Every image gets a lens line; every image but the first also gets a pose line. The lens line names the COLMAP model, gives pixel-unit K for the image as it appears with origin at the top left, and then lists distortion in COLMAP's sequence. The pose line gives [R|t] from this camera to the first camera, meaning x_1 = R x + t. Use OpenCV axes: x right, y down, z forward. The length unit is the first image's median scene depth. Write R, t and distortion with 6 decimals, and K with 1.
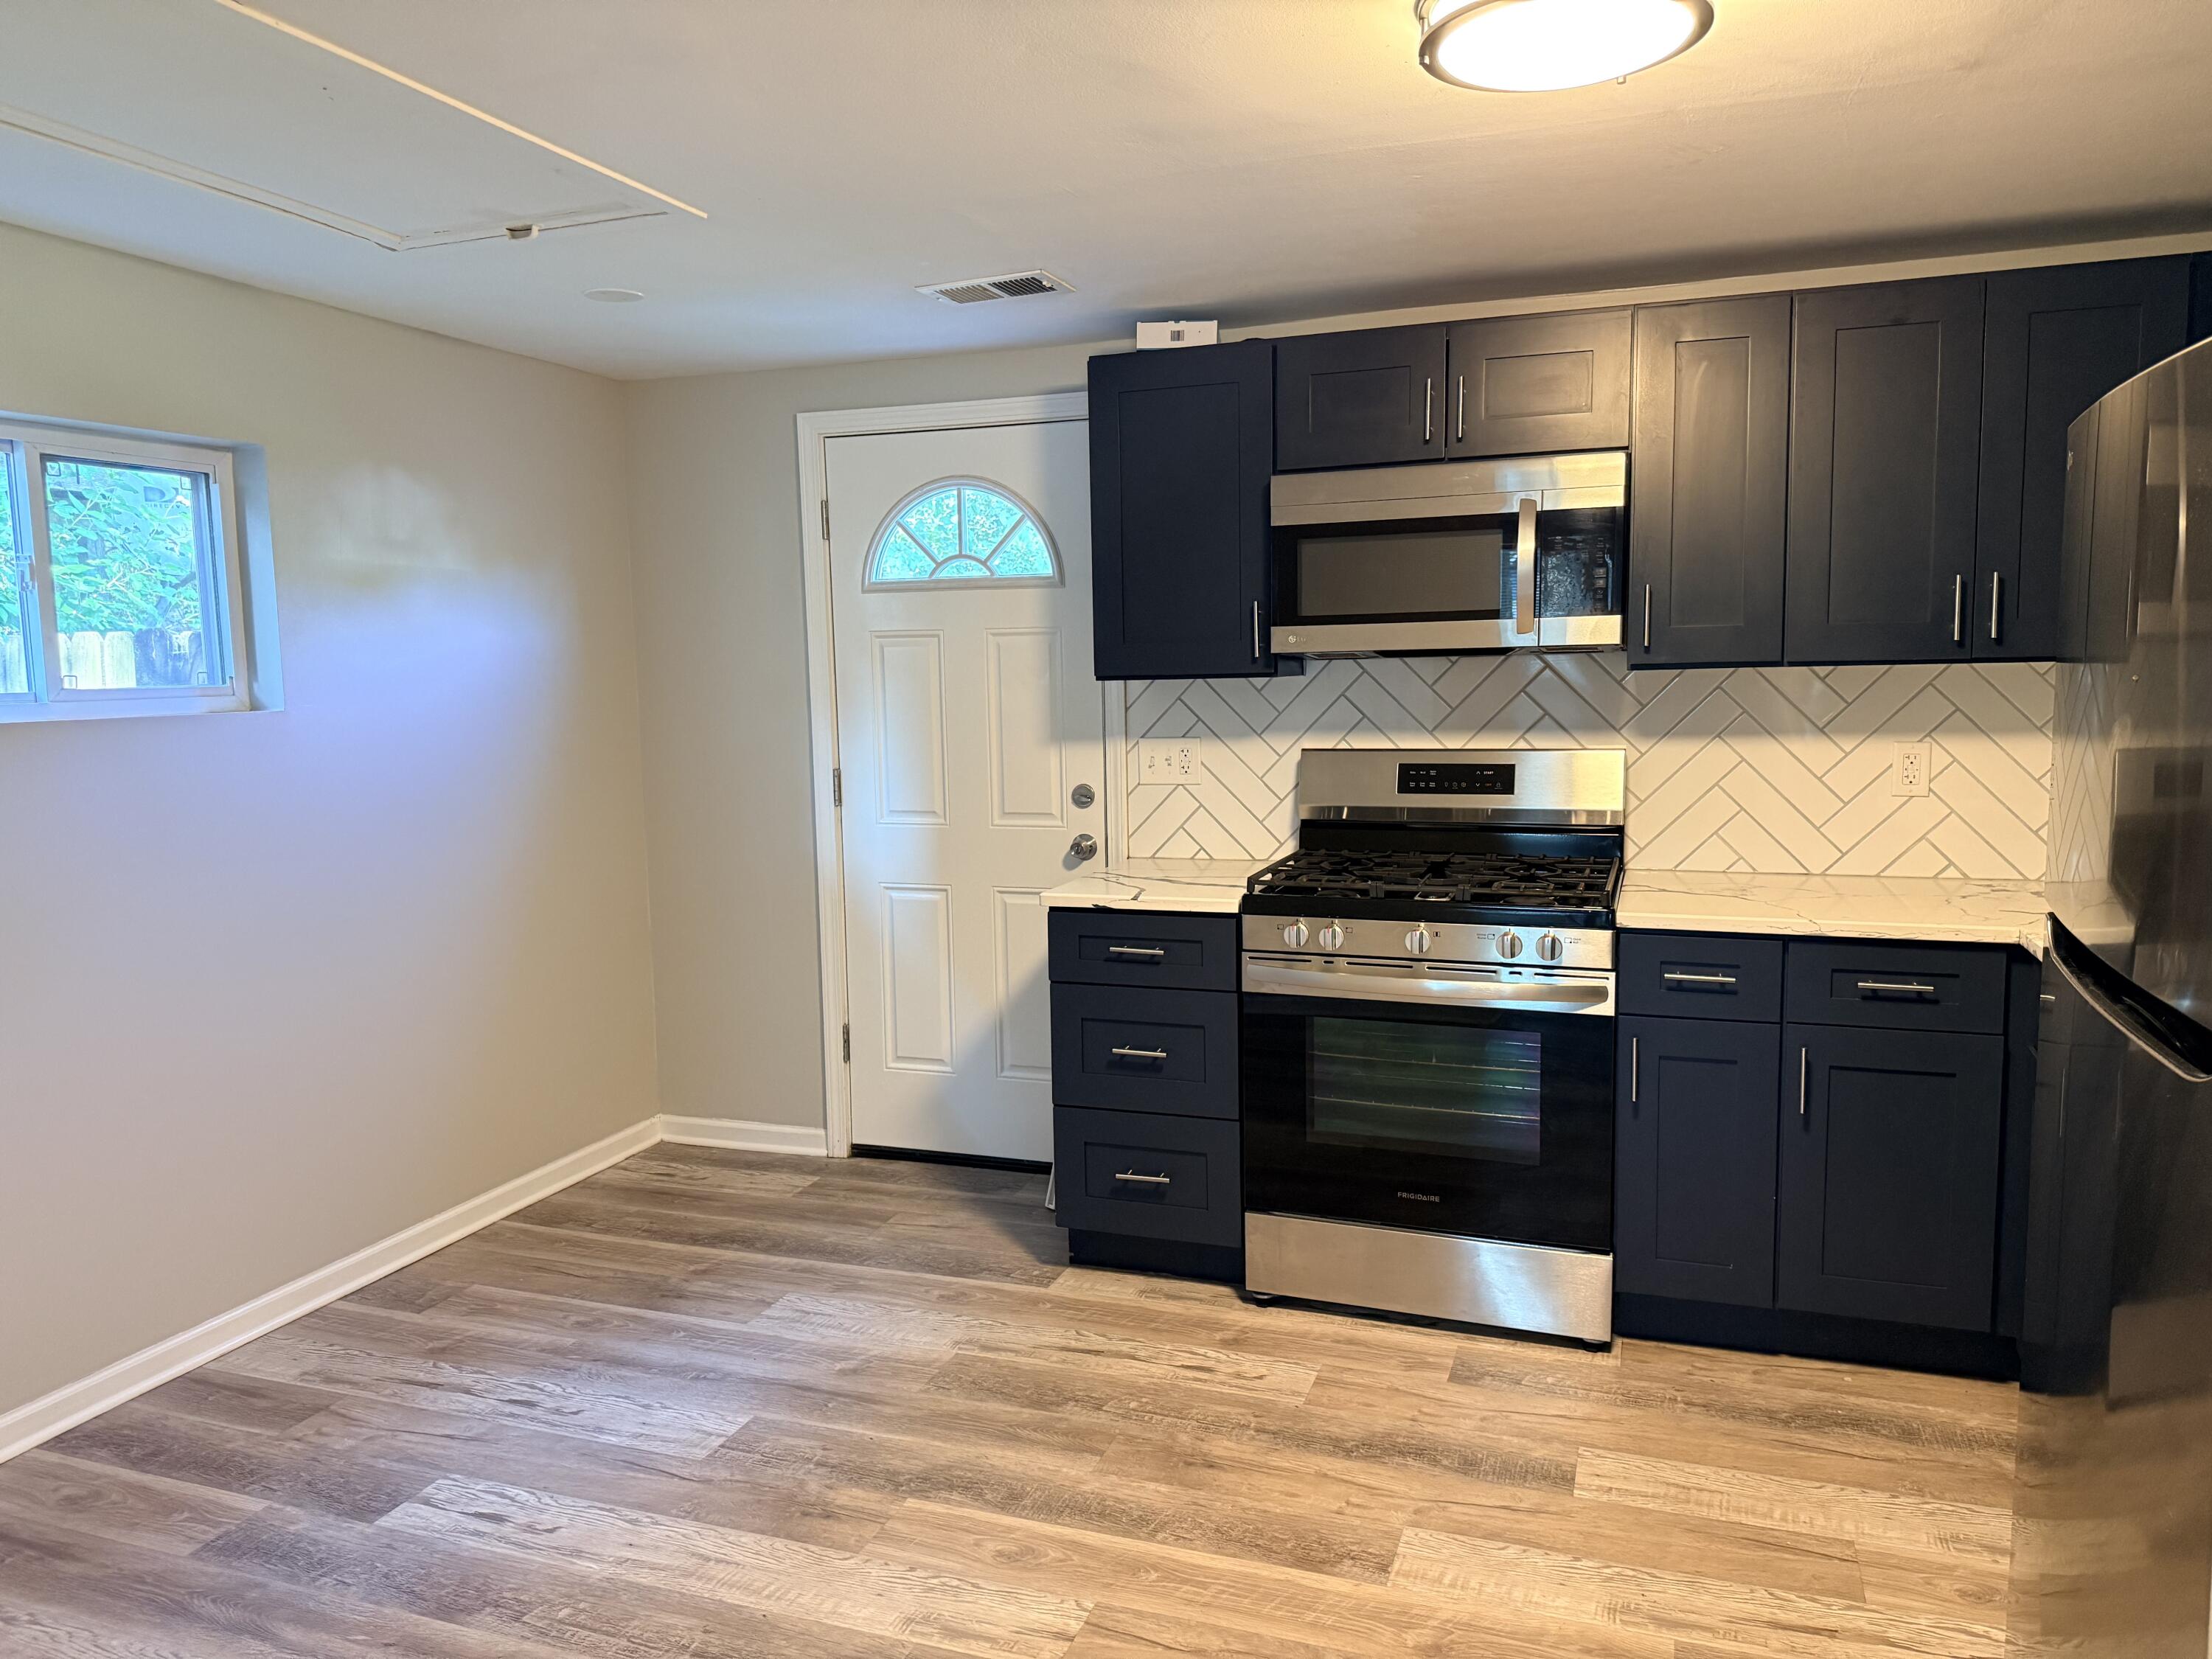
lens RADIAL K [[1568.9, 0, 1097.7], [0, 1568.9, 841.0], [0, 0, 1]] dist [0.096860, -0.118043]
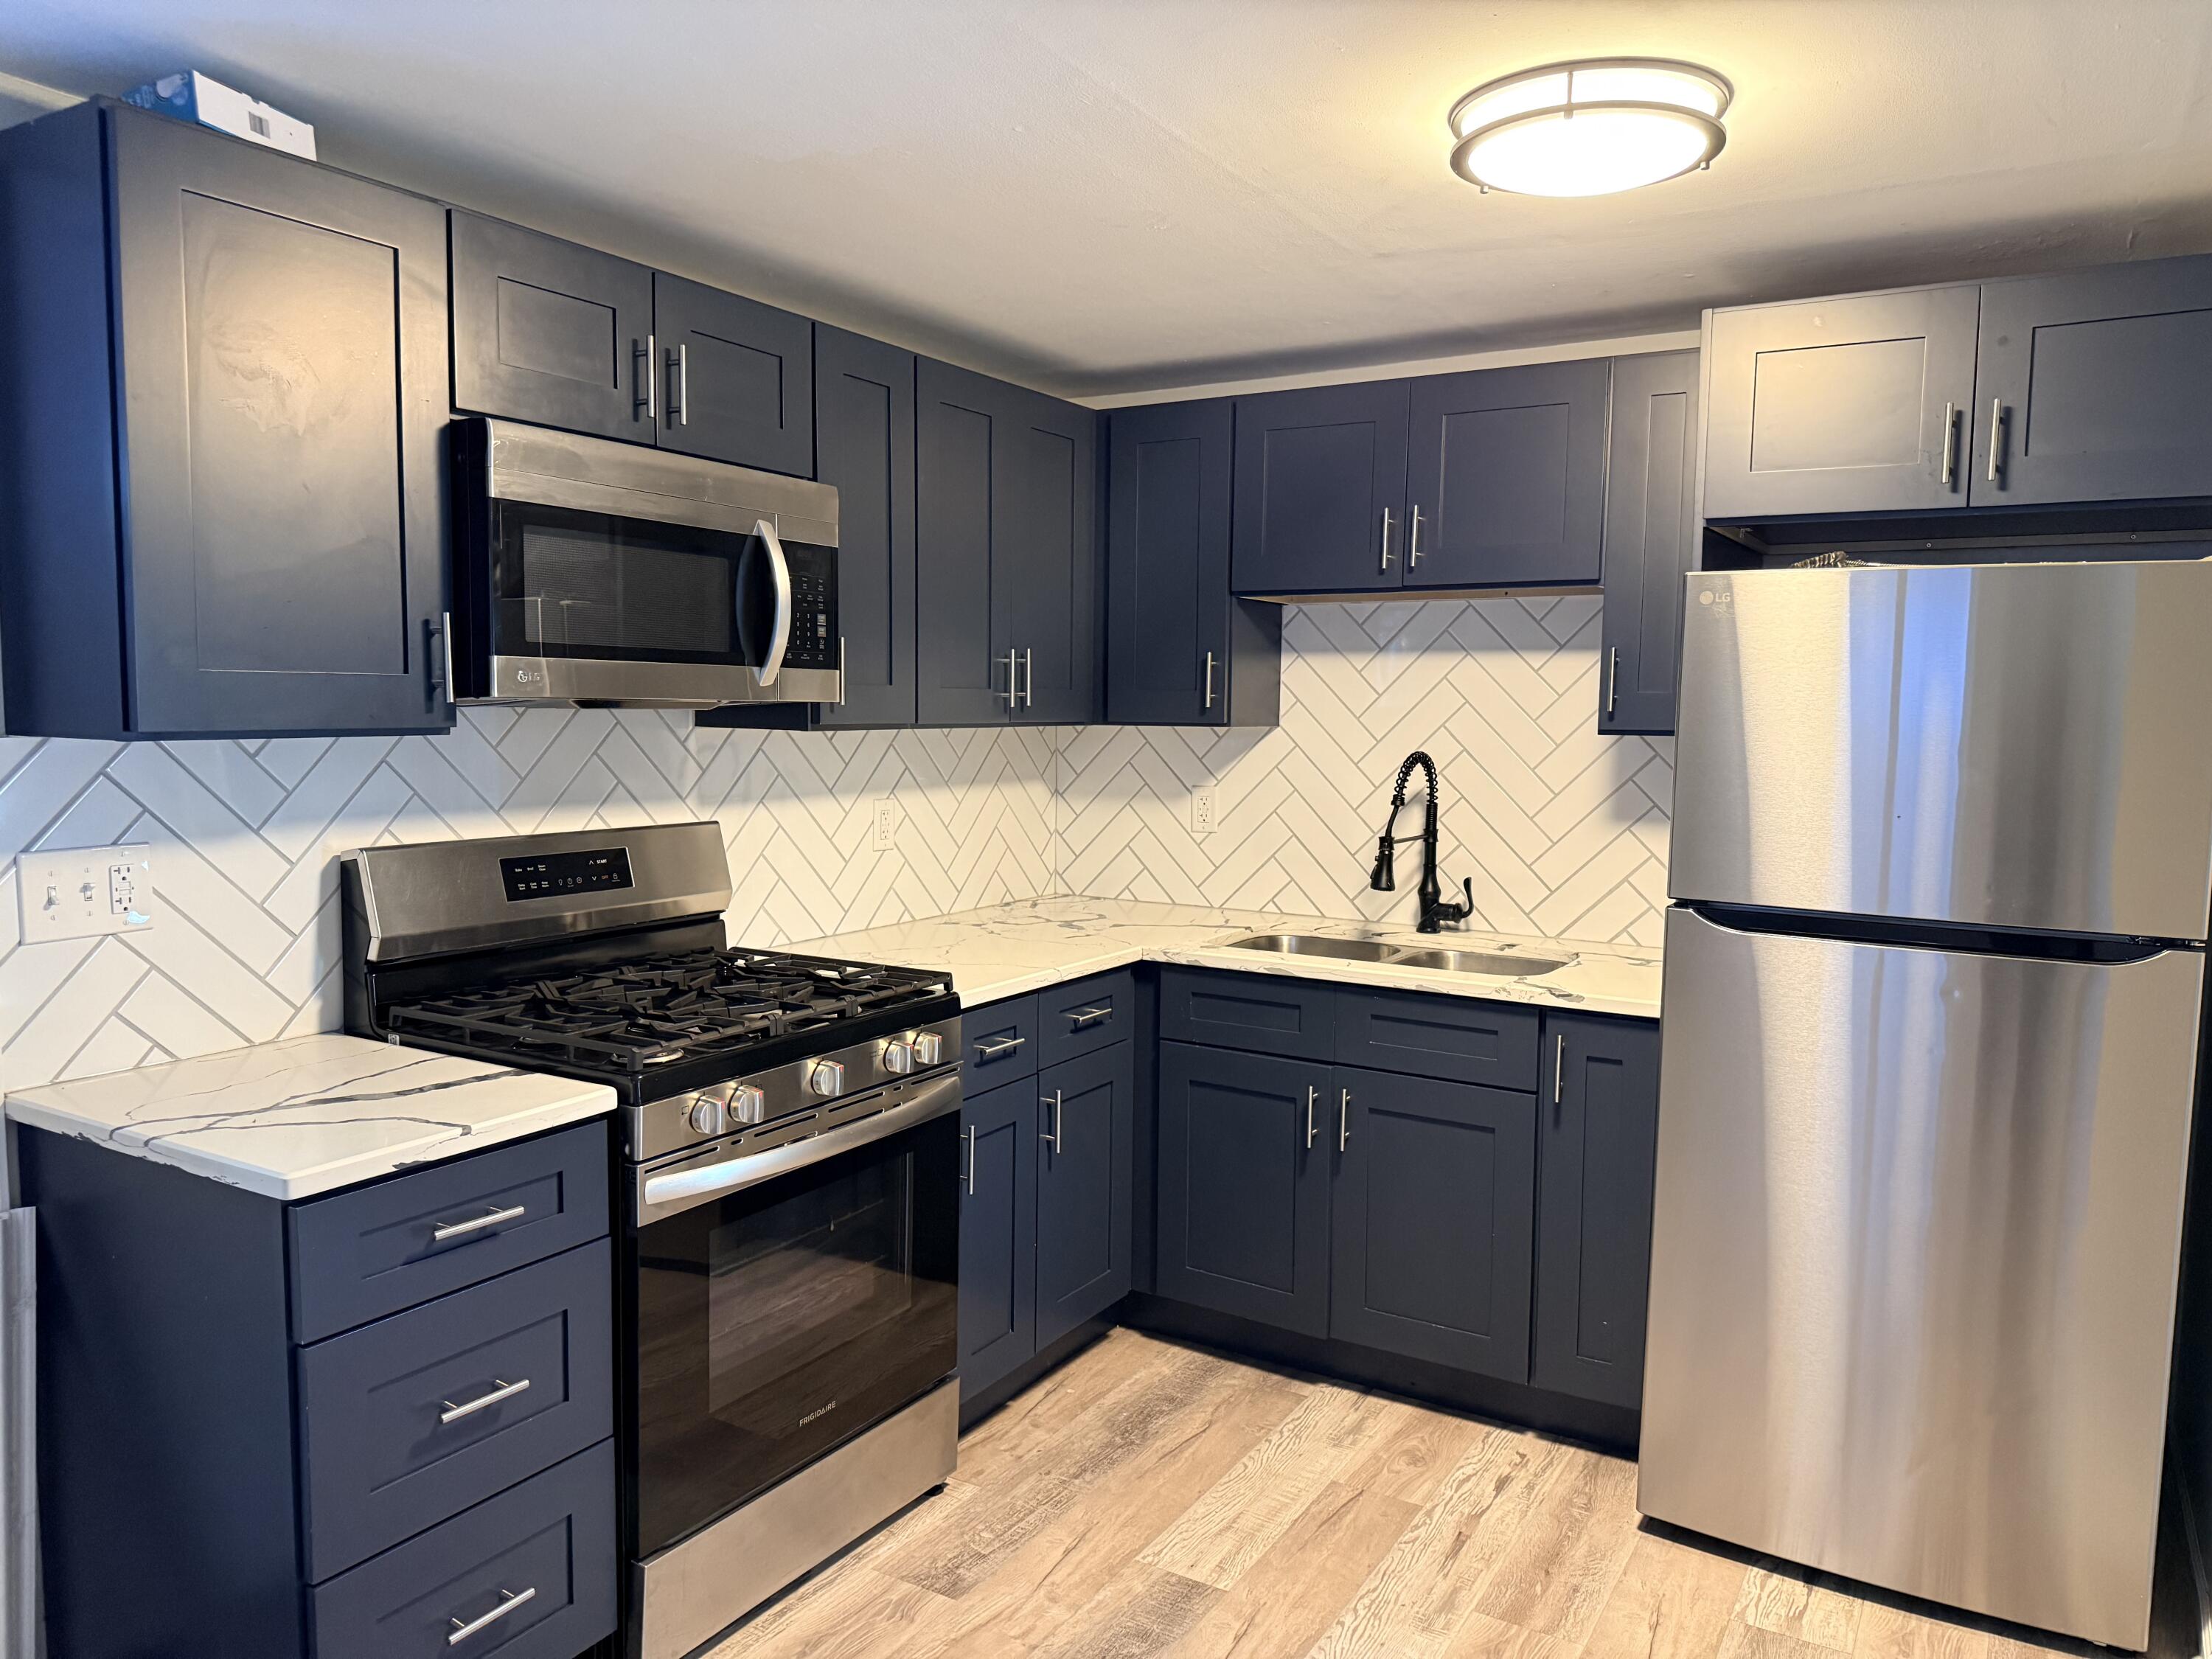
lens RADIAL K [[1558.1, 0, 1106.0], [0, 1558.1, 829.5], [0, 0, 1]] dist [0.077869, -0.165951]
pose [[0.173266, -0.057477, 0.983196, -0.448264], [0.098504, 0.994301, 0.040767, -0.065449], [-0.979937, 0.089785, 0.177941, 0.630669]]
